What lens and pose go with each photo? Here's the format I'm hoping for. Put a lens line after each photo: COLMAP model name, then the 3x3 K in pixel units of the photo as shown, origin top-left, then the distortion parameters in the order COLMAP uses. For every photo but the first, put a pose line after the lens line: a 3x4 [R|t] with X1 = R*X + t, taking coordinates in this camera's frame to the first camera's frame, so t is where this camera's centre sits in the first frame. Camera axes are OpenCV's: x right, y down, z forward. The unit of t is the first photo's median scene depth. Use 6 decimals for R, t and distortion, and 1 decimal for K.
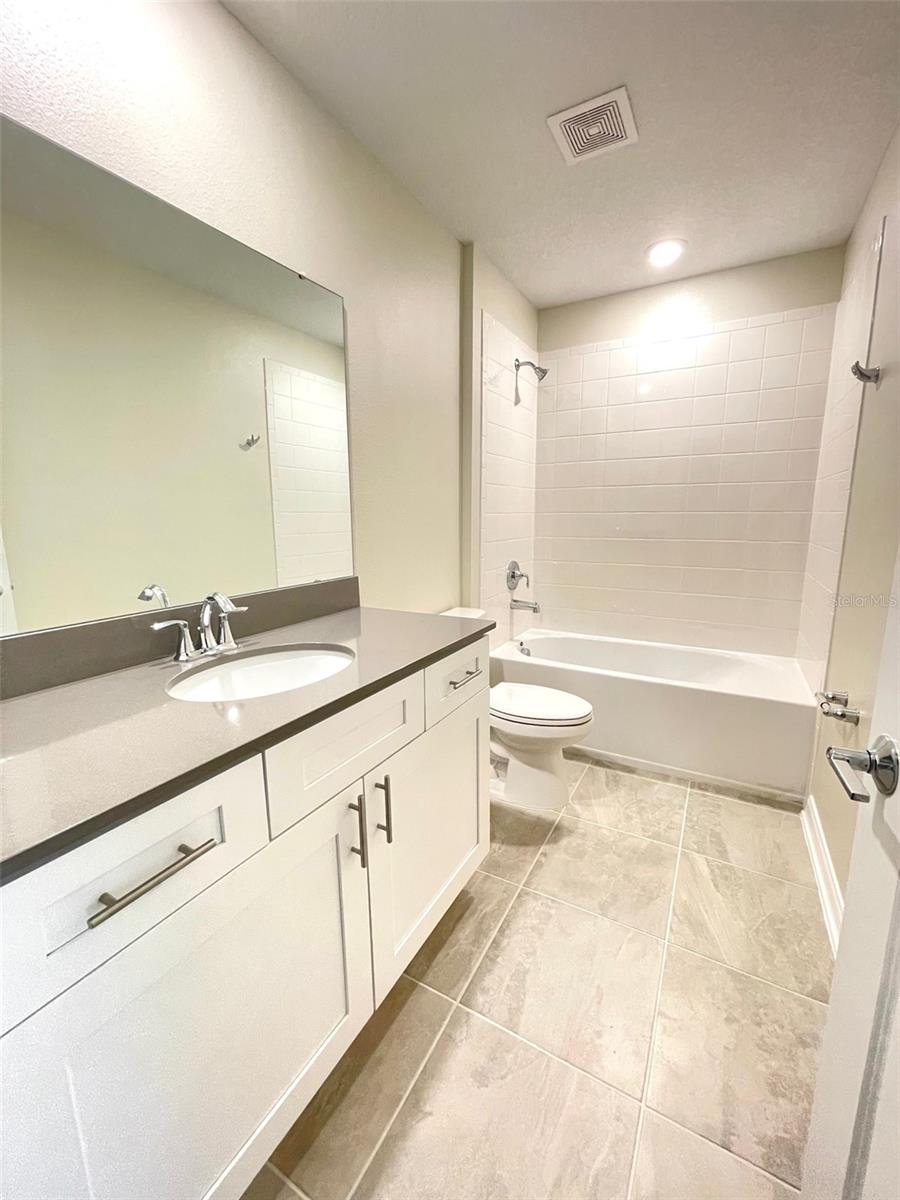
lens RADIAL K [[486.0, 0, 448.5], [0, 486.0, 604.1], [0, 0, 1]] dist [0.001449, -0.001985]
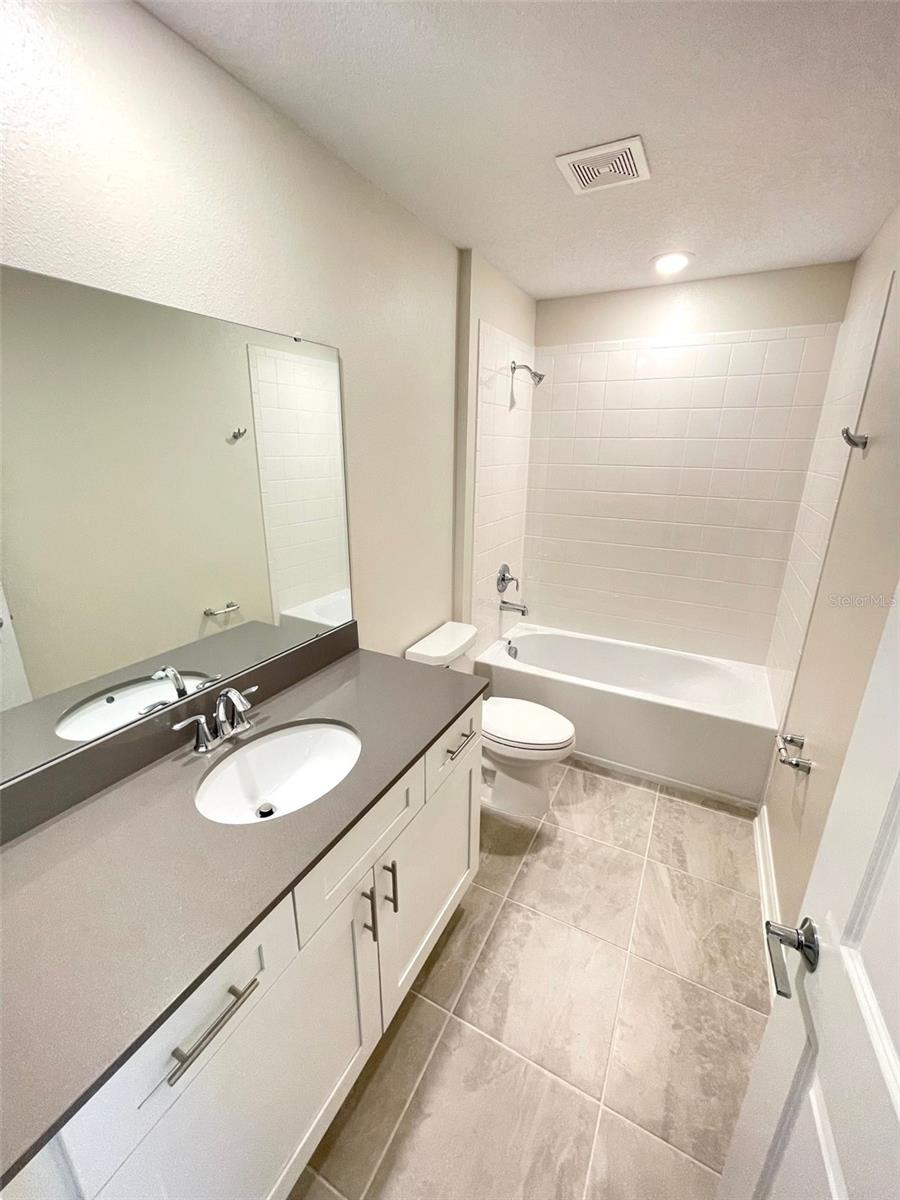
lens RADIAL K [[486.0, 0, 448.9], [0, 486.0, 603.5], [0, 0, 1]] dist [0.001449, -0.001985]
pose [[0.999472, 0.007758, 0.031543, -0.025193], [-0.011795, 0.991460, 0.129875, -0.259817], [-0.030266, -0.130179, 0.991028, -0.034163]]
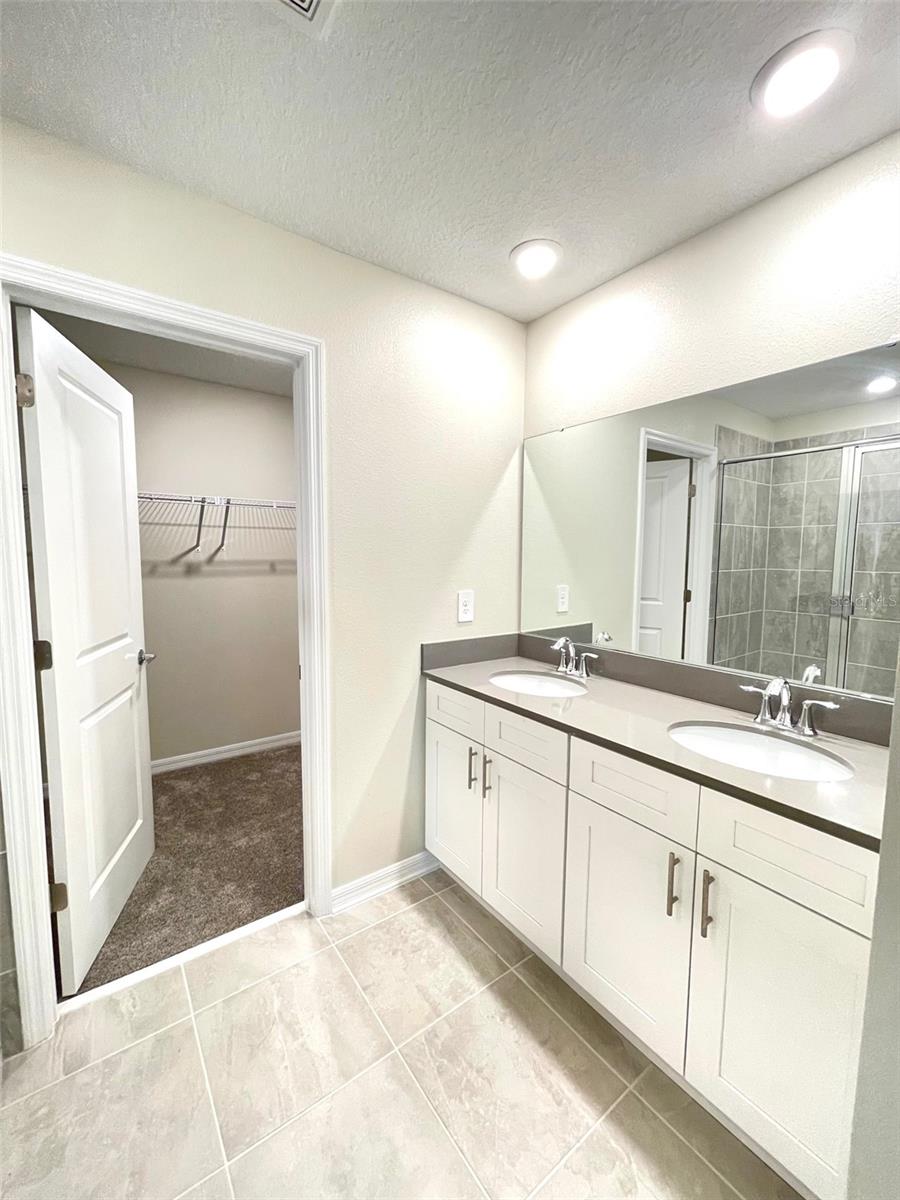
lens RADIAL K [[486.0, 0, 454.5], [0, 486.0, 595.6], [0, 0, 1]] dist [0.001449, -0.001985]
pose [[-0.402155, 0.068979, -0.912969, 0.668721], [-0.173922, 0.973246, 0.150145, -0.188888], [0.898901, 0.219167, -0.379399, 0.512573]]
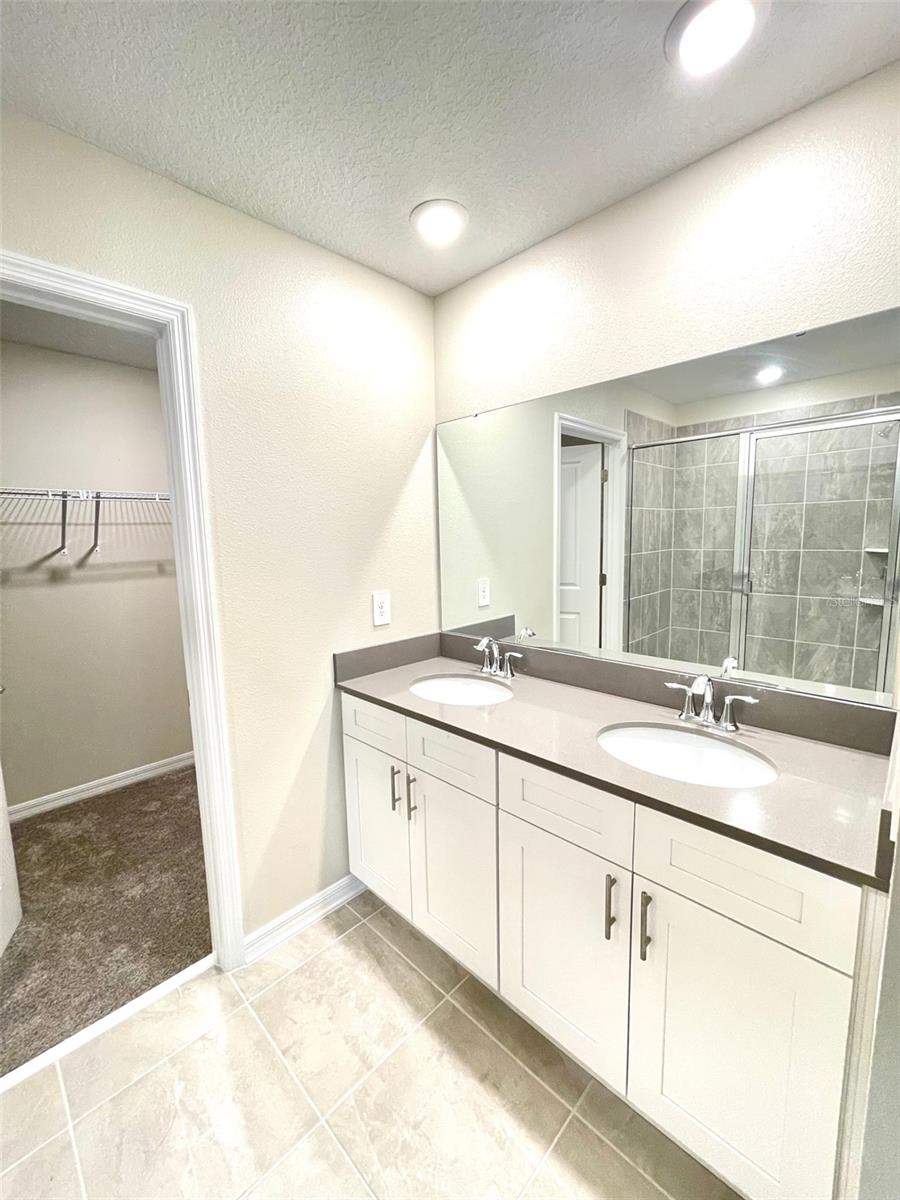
lens RADIAL K [[486.0, 0, 454.0], [0, 486.0, 596.5], [0, 0, 1]] dist [0.001449, -0.001985]
pose [[-0.250228, 0.118687, -0.960885, 0.565598], [-0.153311, 0.975079, 0.160364, -0.221708], [0.955972, 0.187442, -0.225796, 0.486017]]
